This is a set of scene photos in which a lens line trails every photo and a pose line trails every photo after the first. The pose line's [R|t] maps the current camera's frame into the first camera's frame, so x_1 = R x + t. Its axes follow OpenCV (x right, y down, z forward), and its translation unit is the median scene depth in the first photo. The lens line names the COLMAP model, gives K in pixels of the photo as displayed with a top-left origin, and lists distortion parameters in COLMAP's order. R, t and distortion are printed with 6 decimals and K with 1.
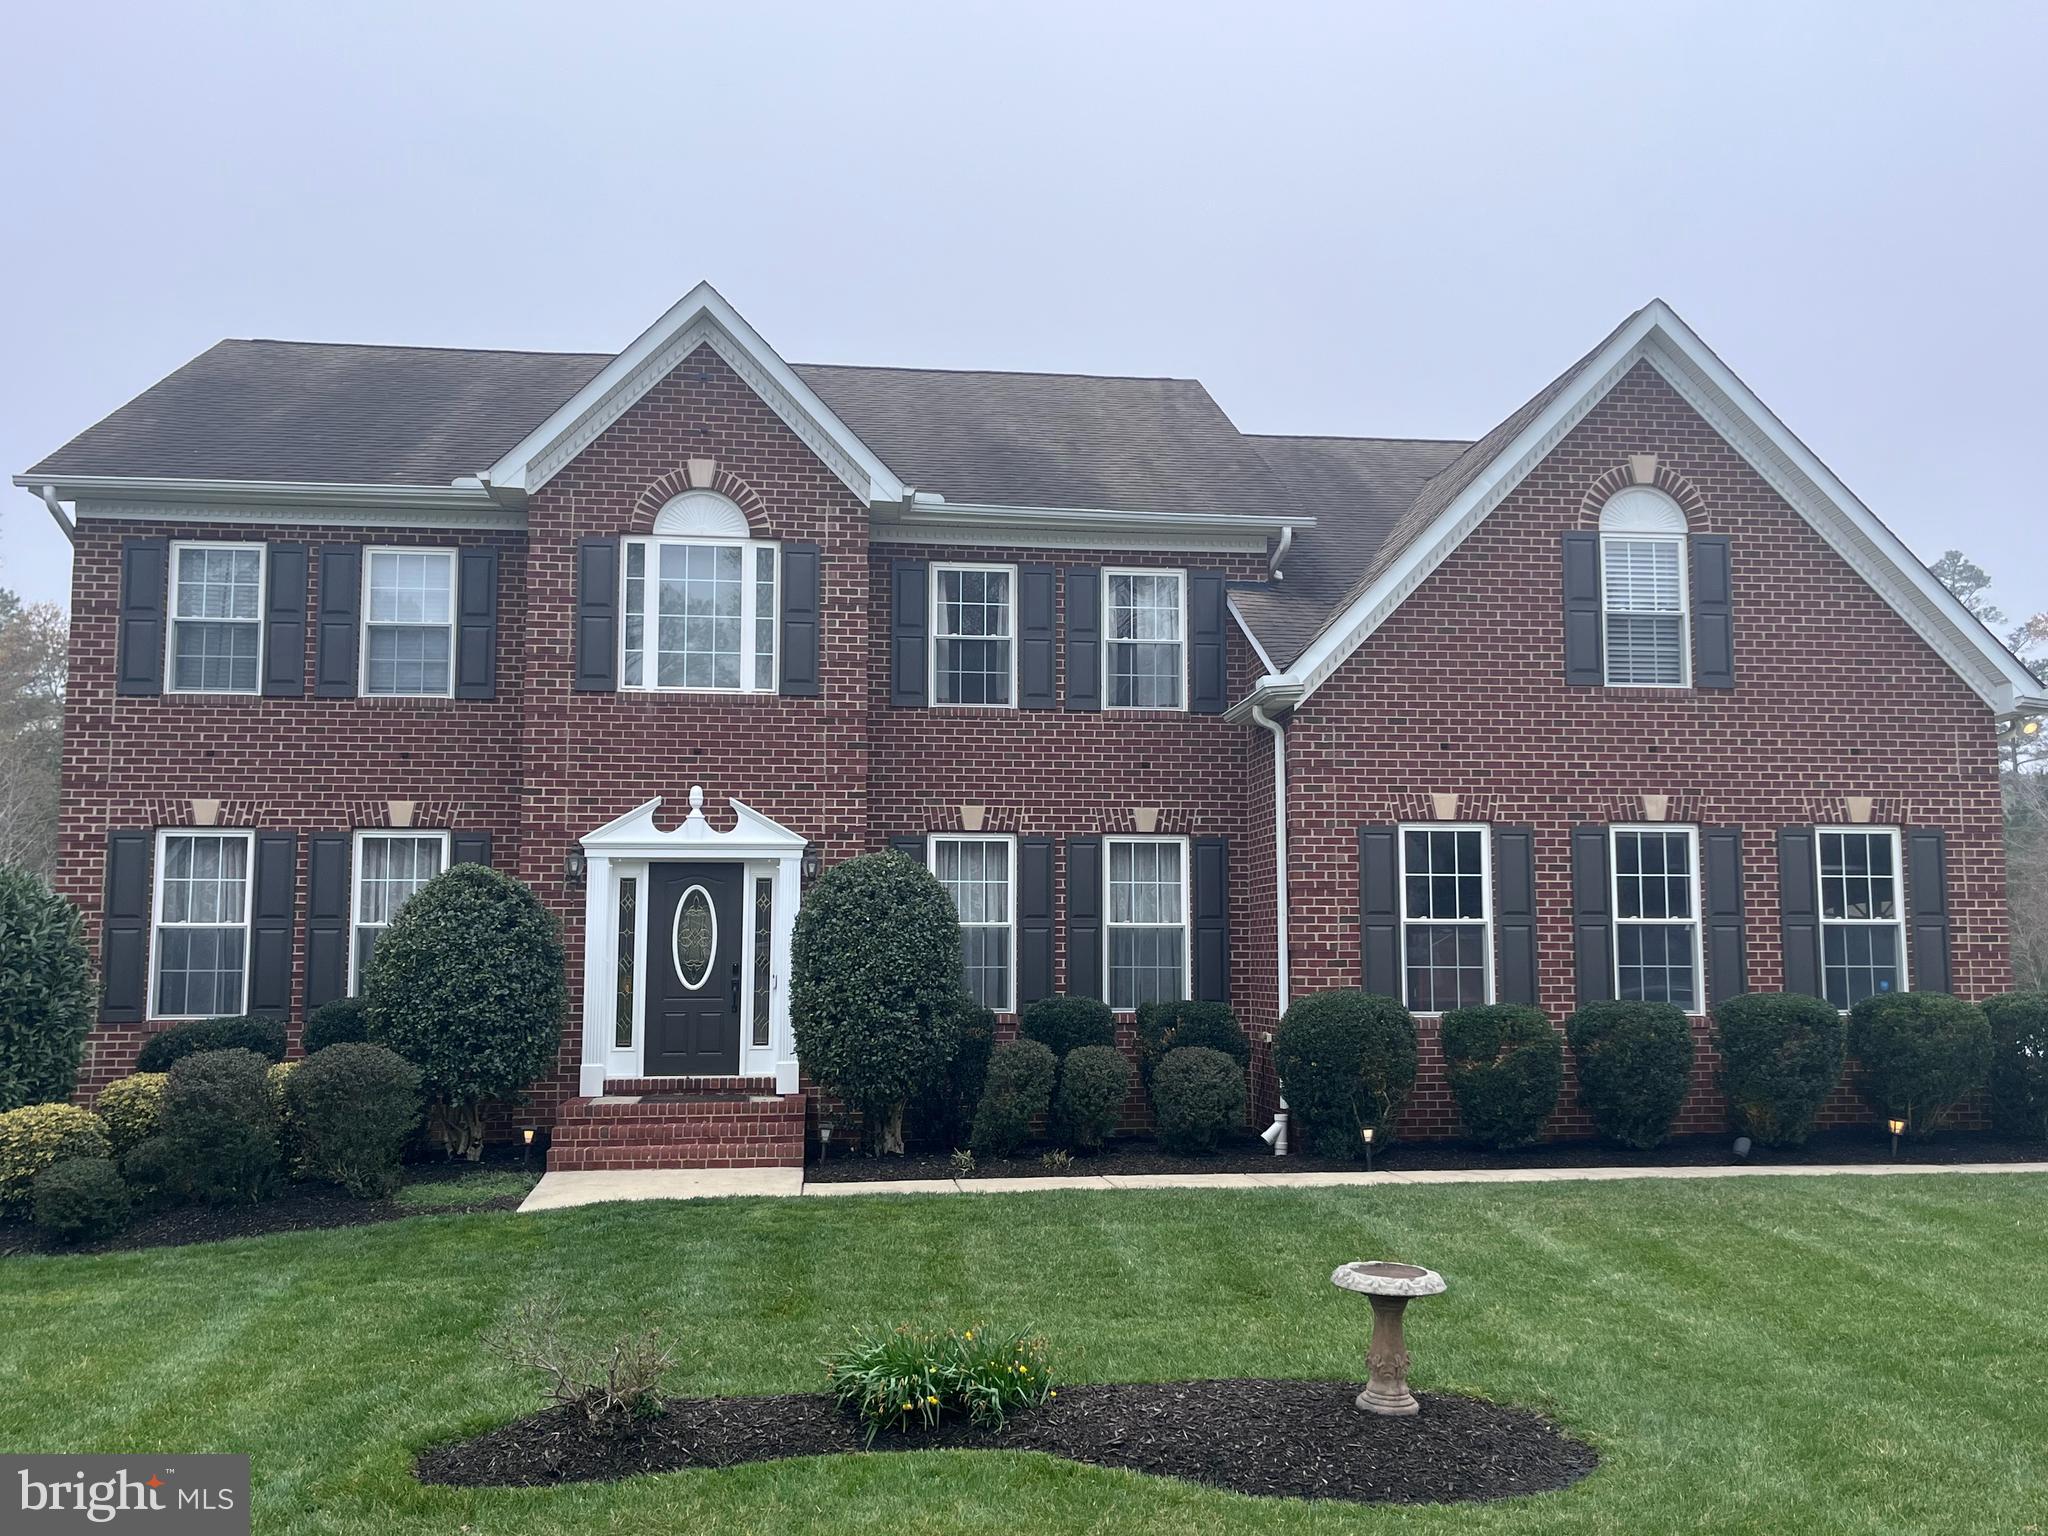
lens RADIAL K [[1860.1, 0, 1024.0], [0, 1860.1, 768.0], [0, 0, 1]] dist [0.037859, -0.017118]
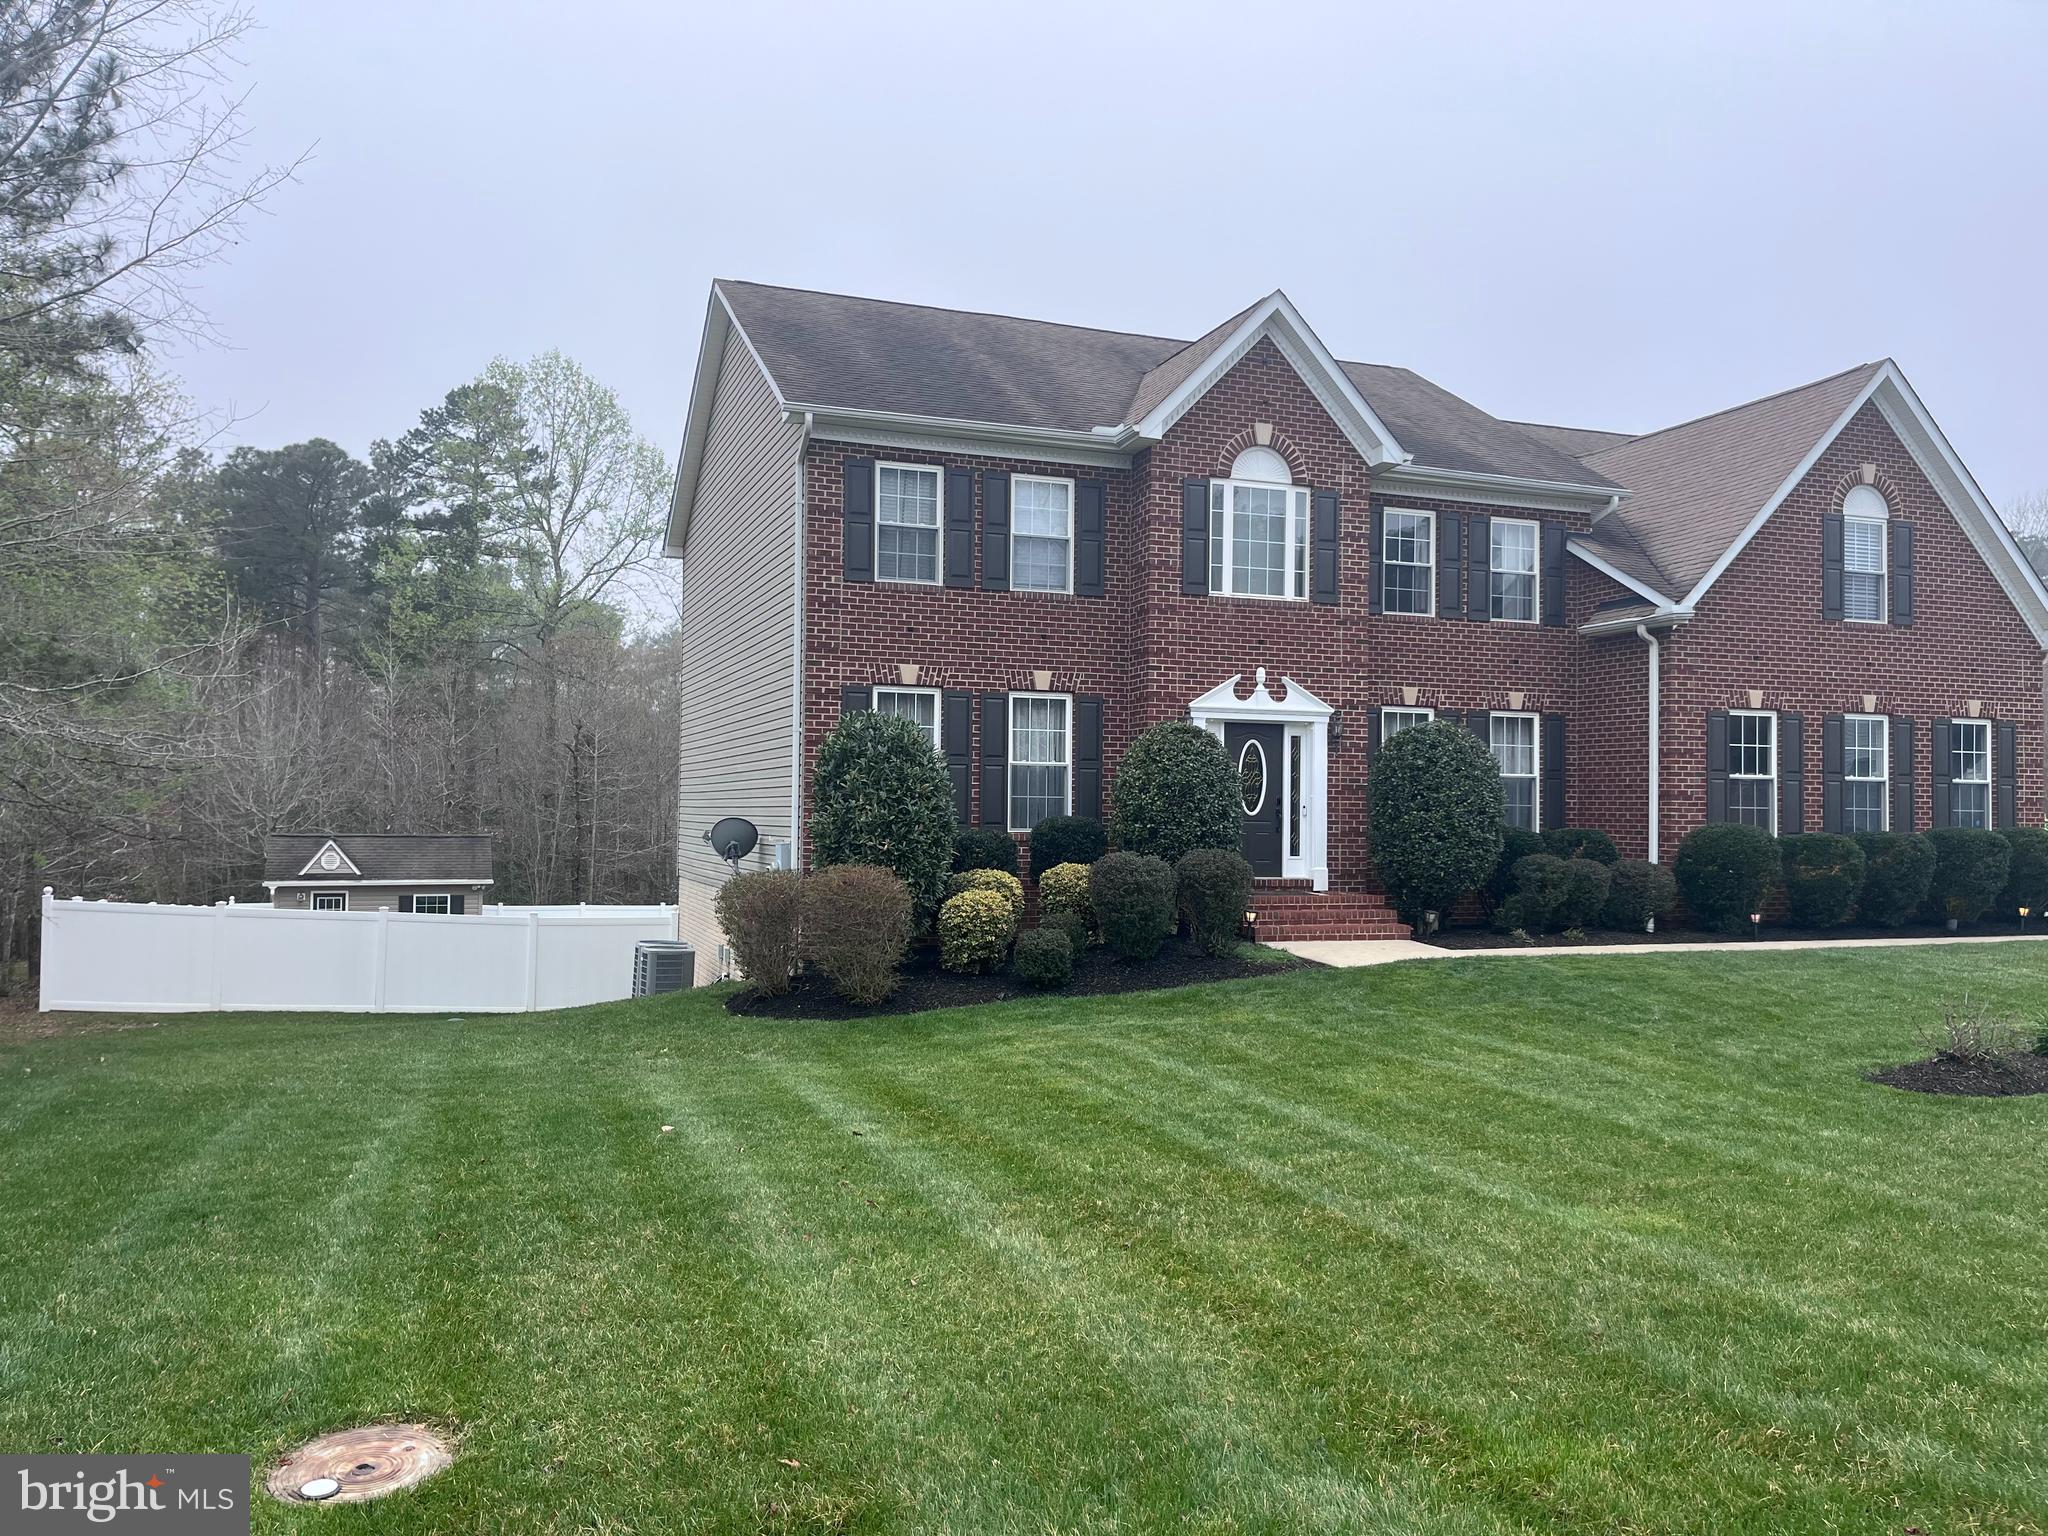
lens RADIAL K [[1551.5, 0, 1024.0], [0, 1551.5, 768.0], [0, 0, 1]] dist [0.084374, -0.133498]
pose [[0.974024, 0.020848, 0.225485, -0.595368], [-0.040988, 0.995537, 0.085012, -0.006674], [-0.222706, -0.092045, 0.970531, -0.077142]]
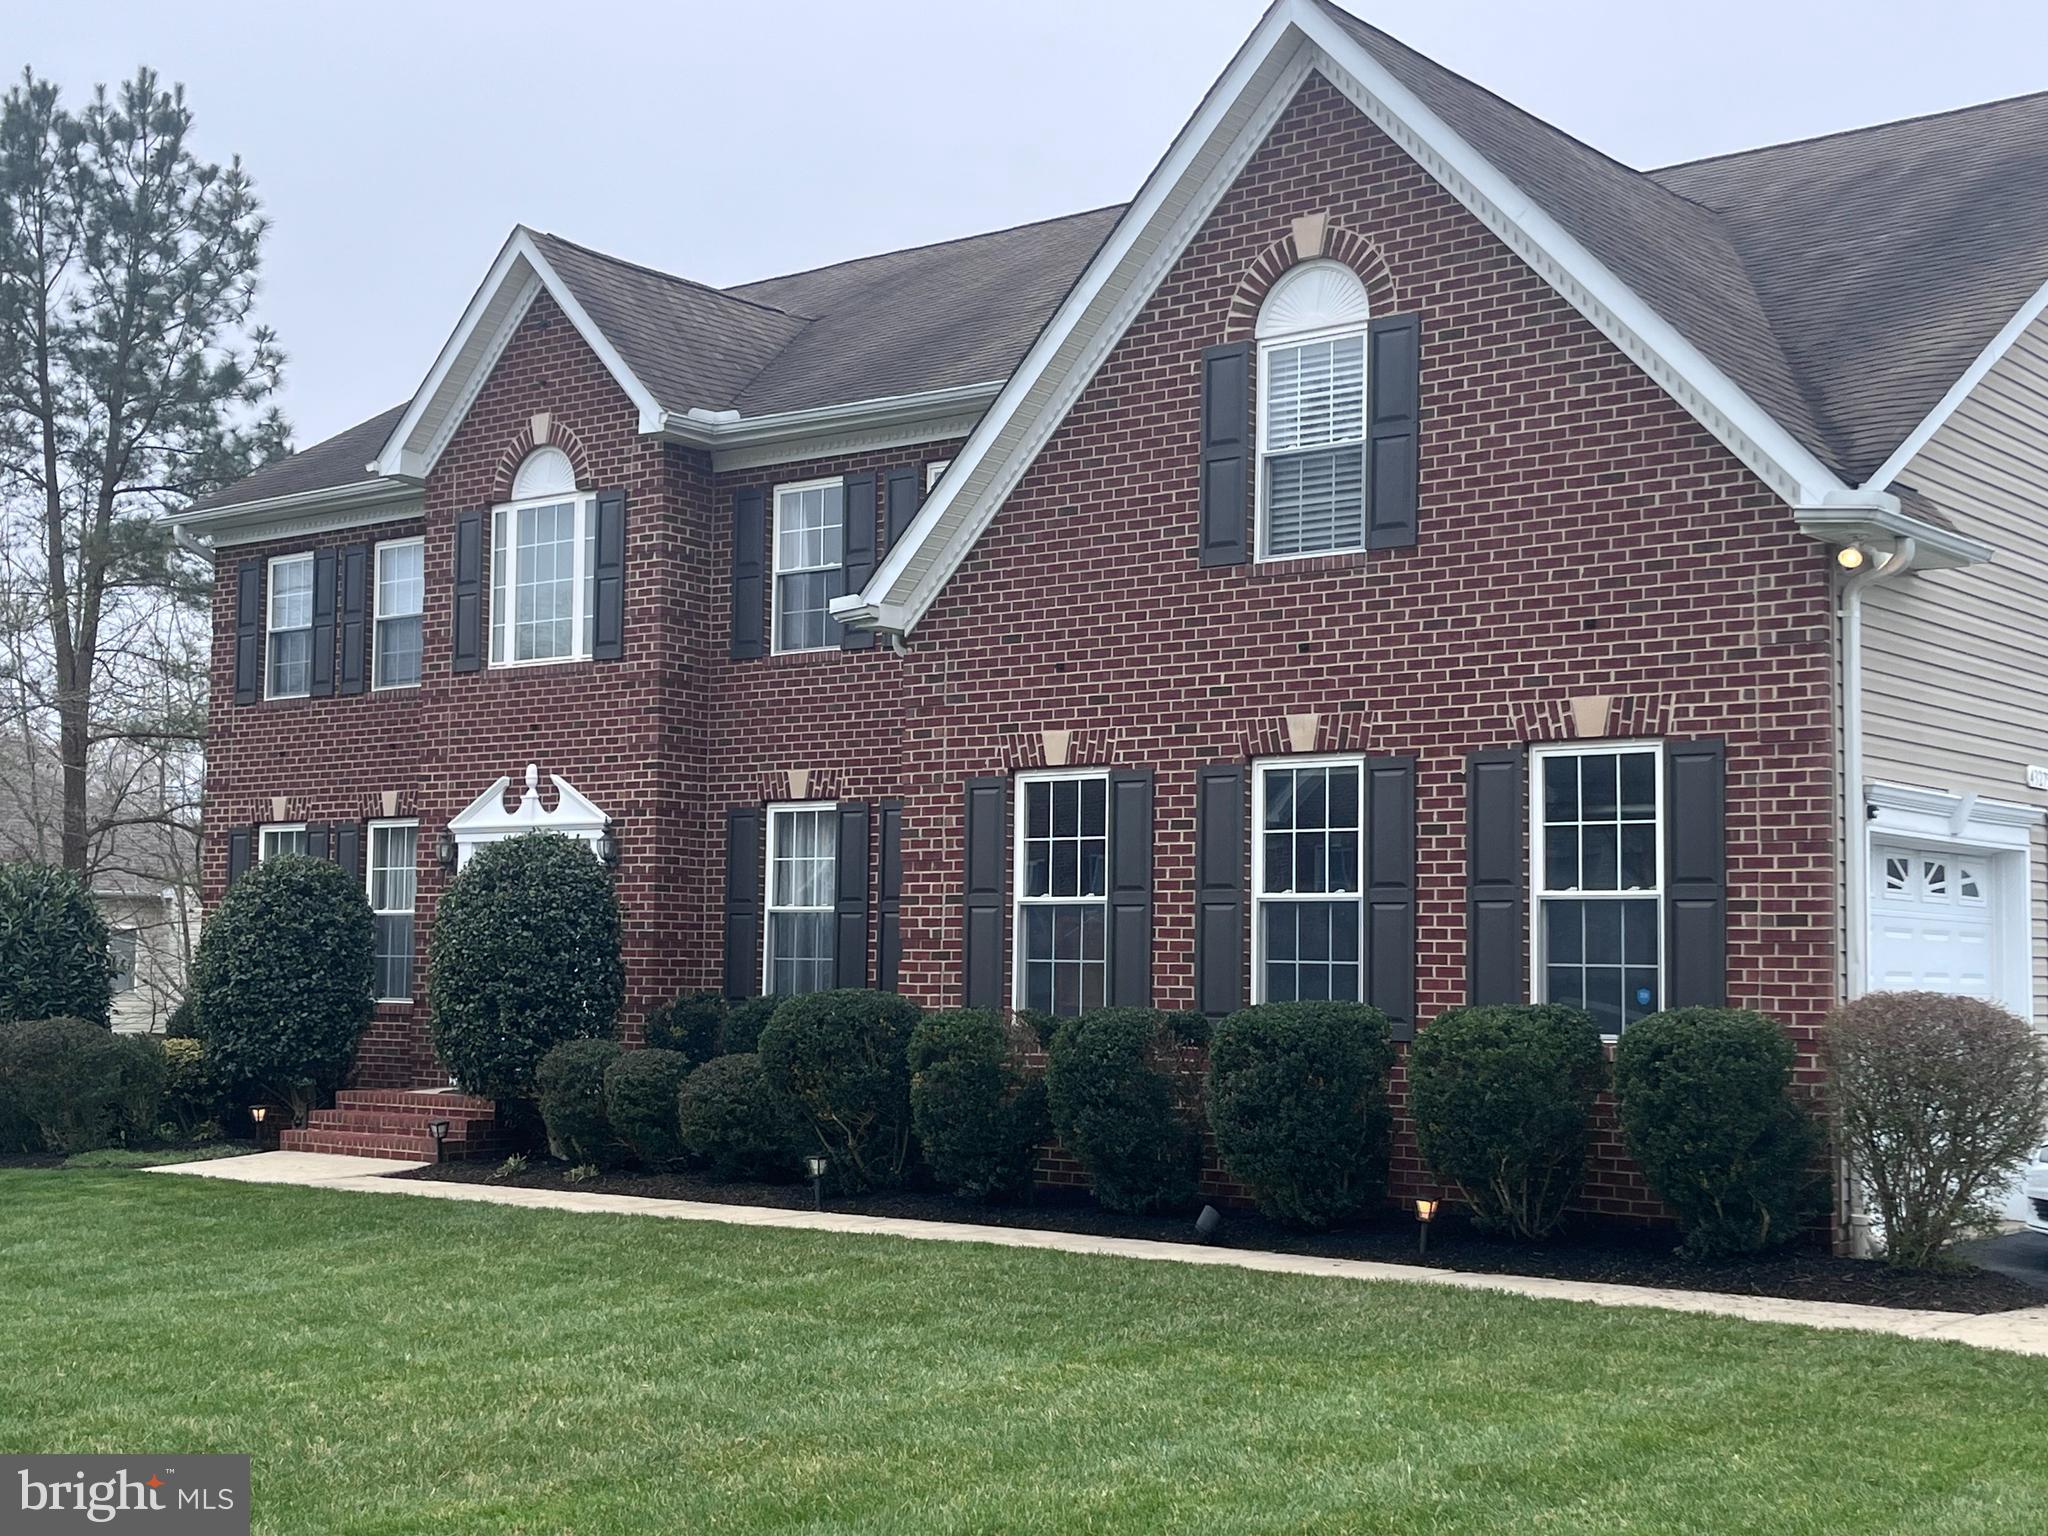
lens RADIAL K [[2622.1, 0, 1024.0], [0, 2622.1, 768.0], [0, 0, 1]] dist [0.079862, -0.003334]
pose [[0.693386, -0.044075, -0.719217, 0.947061], [0.071064, 0.997444, 0.007386, 0.019346], [0.717054, -0.056232, 0.694746, 0.248200]]
